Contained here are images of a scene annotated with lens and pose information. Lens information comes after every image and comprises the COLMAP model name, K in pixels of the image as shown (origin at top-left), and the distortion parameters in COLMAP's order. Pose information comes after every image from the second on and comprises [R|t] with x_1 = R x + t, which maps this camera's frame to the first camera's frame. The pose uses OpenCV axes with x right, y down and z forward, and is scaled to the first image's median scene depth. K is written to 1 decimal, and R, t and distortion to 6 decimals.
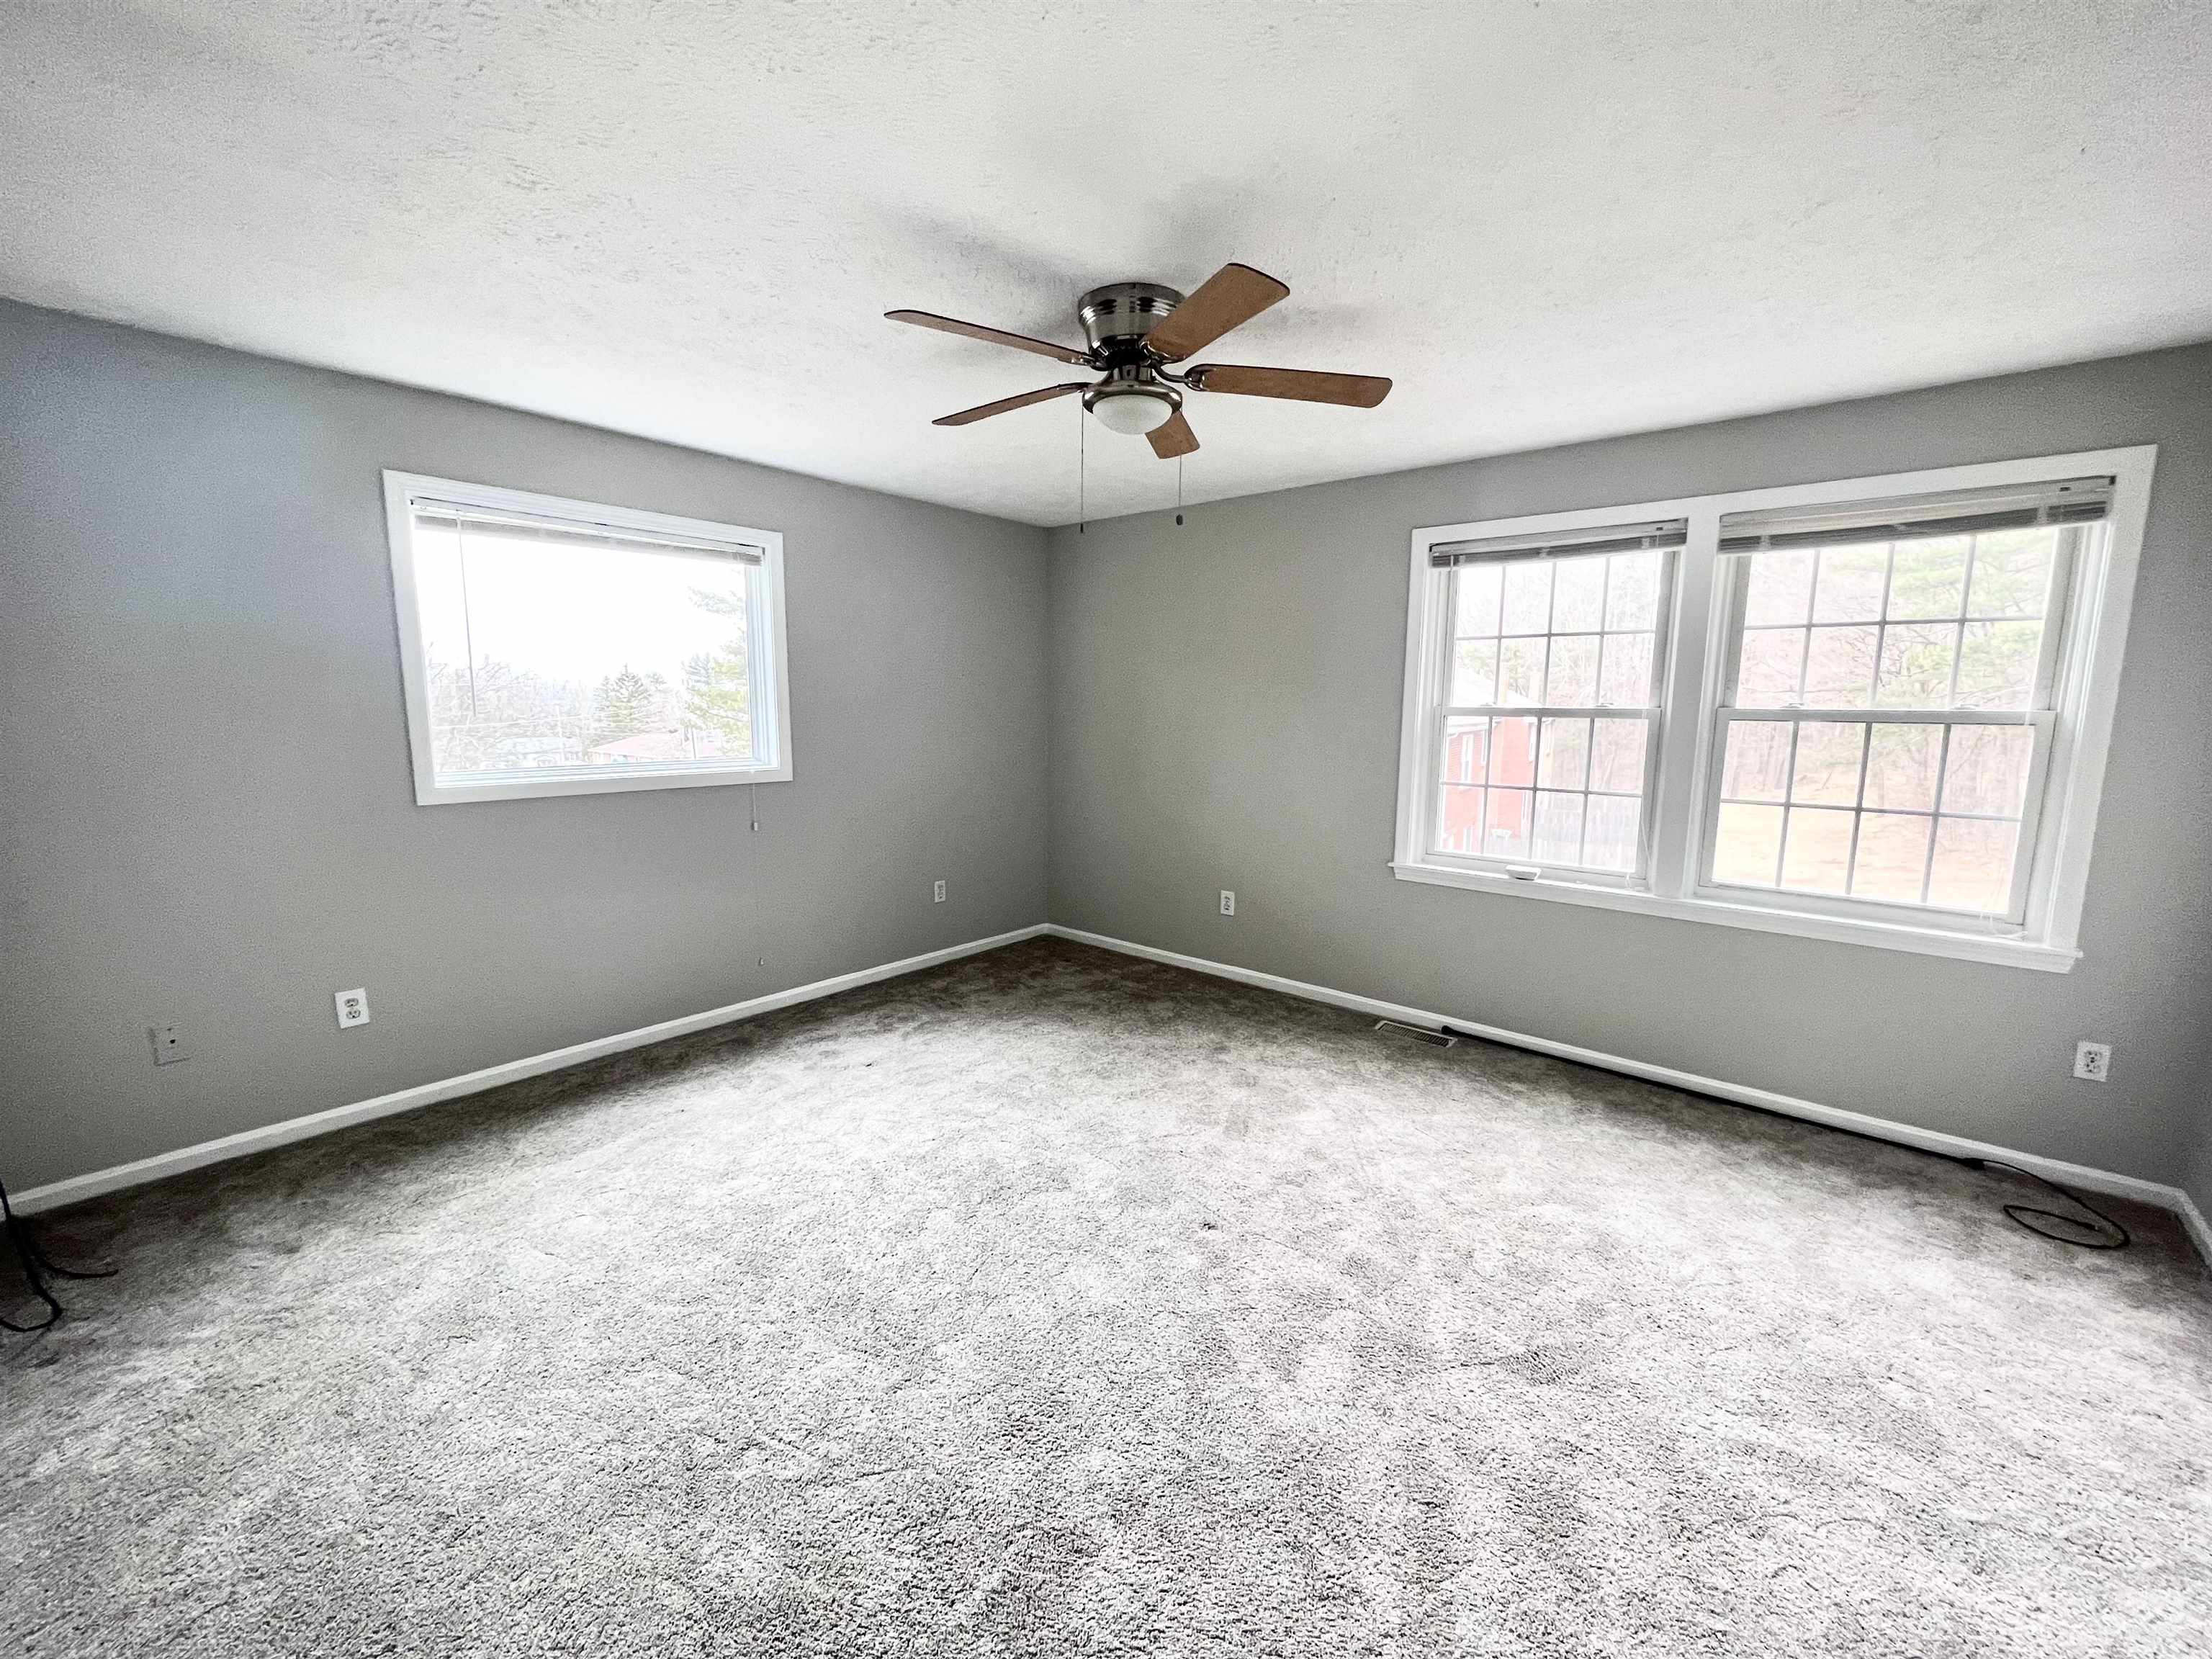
lens RADIAL K [[884.0, 0, 1106.8], [0, 884.0, 825.1], [0, 0, 1]] dist [0.000426, 0.000459]
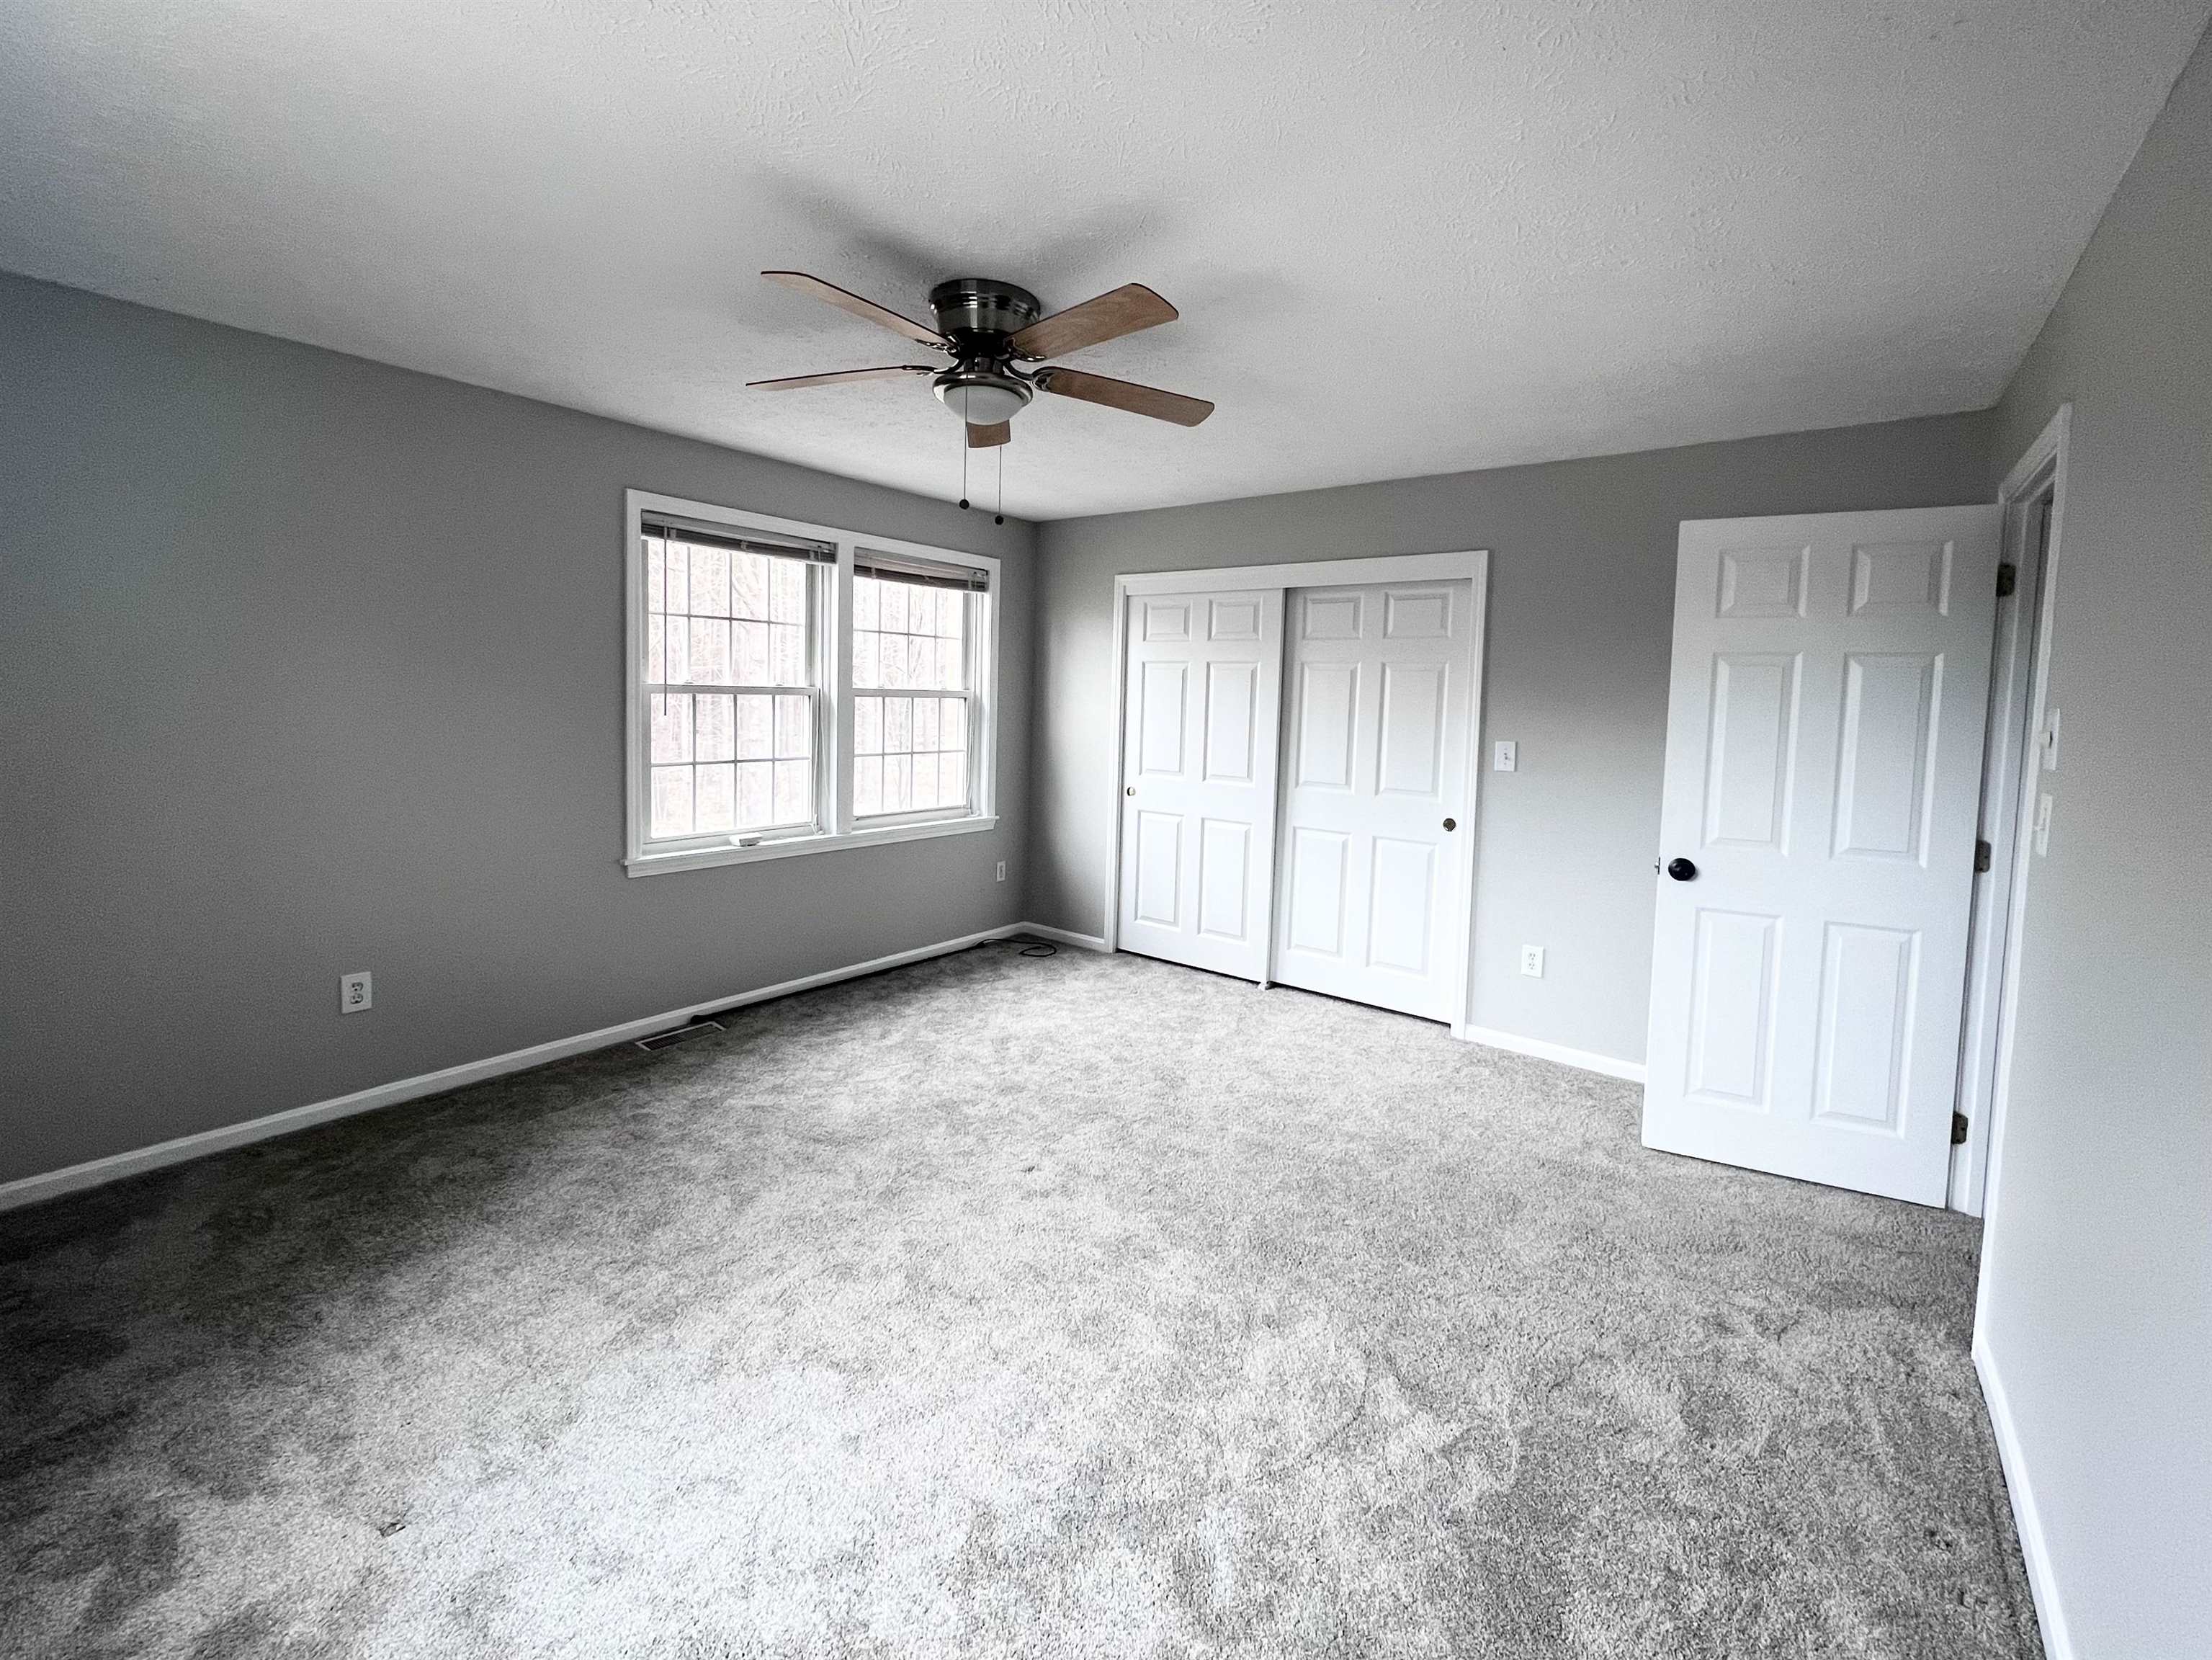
lens RADIAL K [[927.7, 0, 1111.5], [0, 927.7, 750.1], [0, 0, 1]] dist [0.000843, 0.000289]
pose [[-0.043256, -0.069163, 0.996667, -0.692259], [0.113966, 0.990747, 0.073699, -0.090221], [-0.992543, 0.116774, -0.034974, 0.621425]]
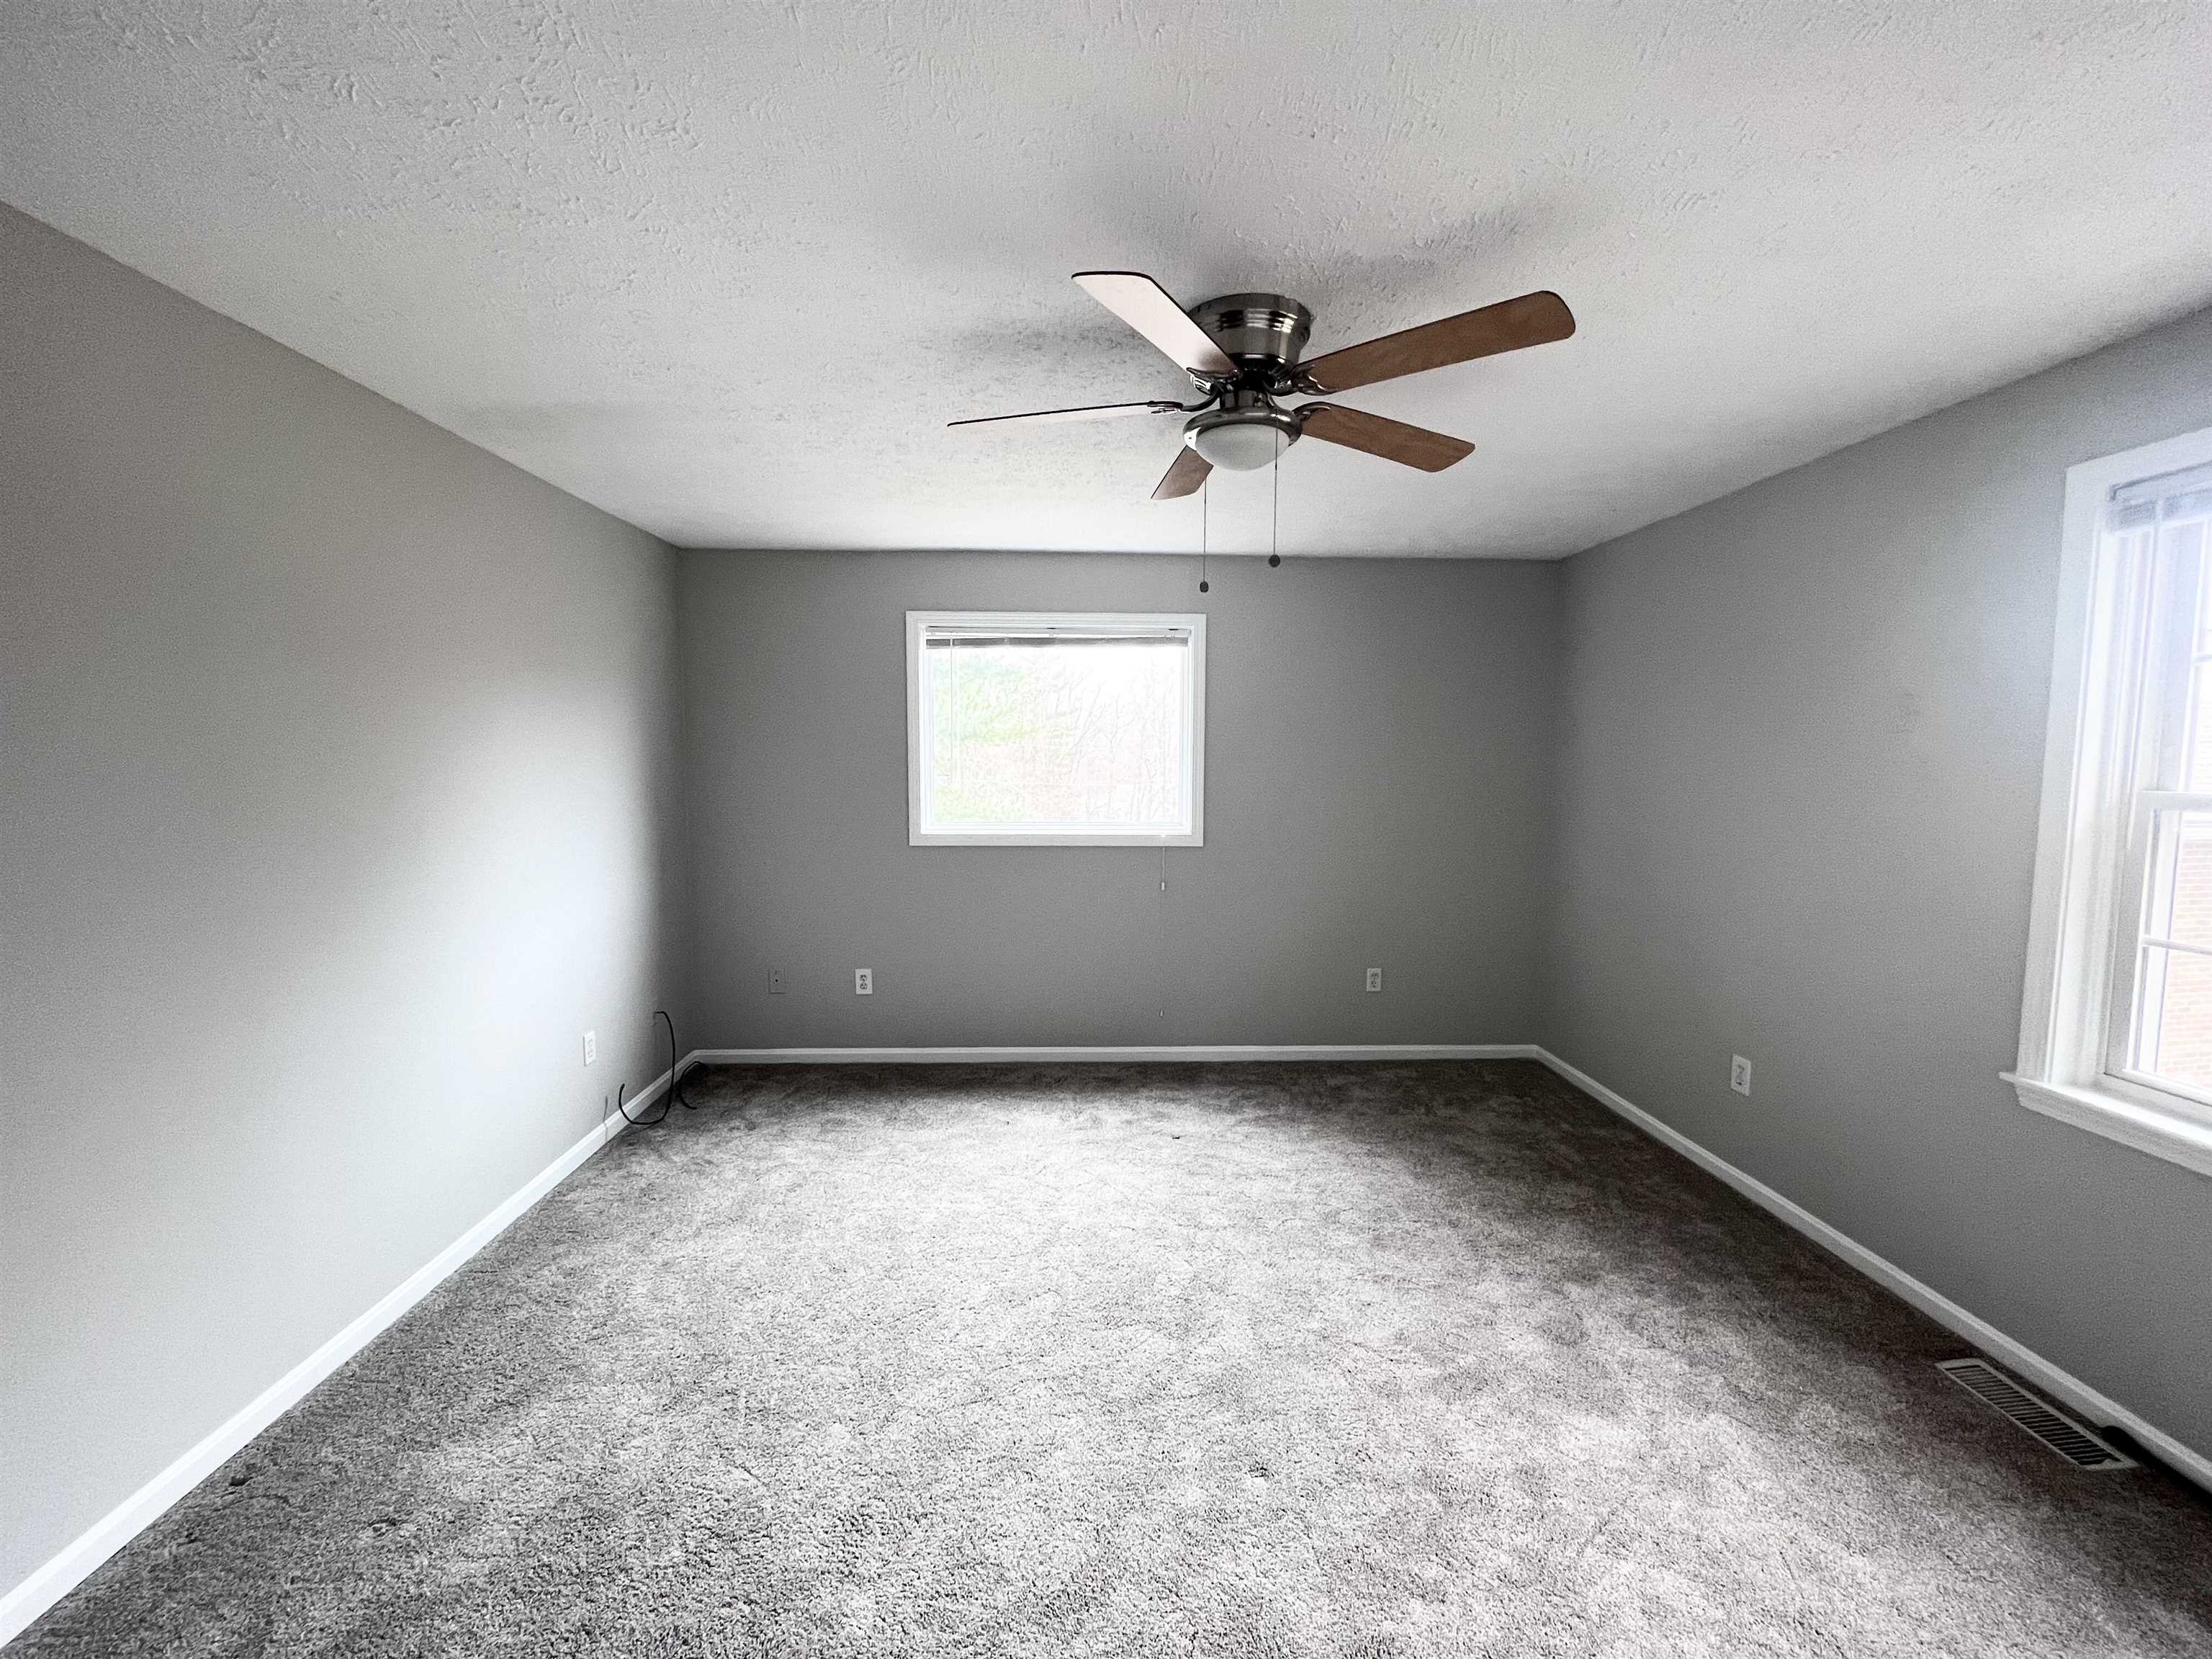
lens RADIAL K [[891.4, 0, 1114.8], [0, 891.4, 820.0], [0, 0, 1]] dist [-0.000935, -0.000075]
pose [[0.672368, 0.048550, -0.738623, 0.400228], [-0.101784, 0.994432, -0.027290, -0.047577], [0.733186, 0.093529, 0.673566, 0.242280]]
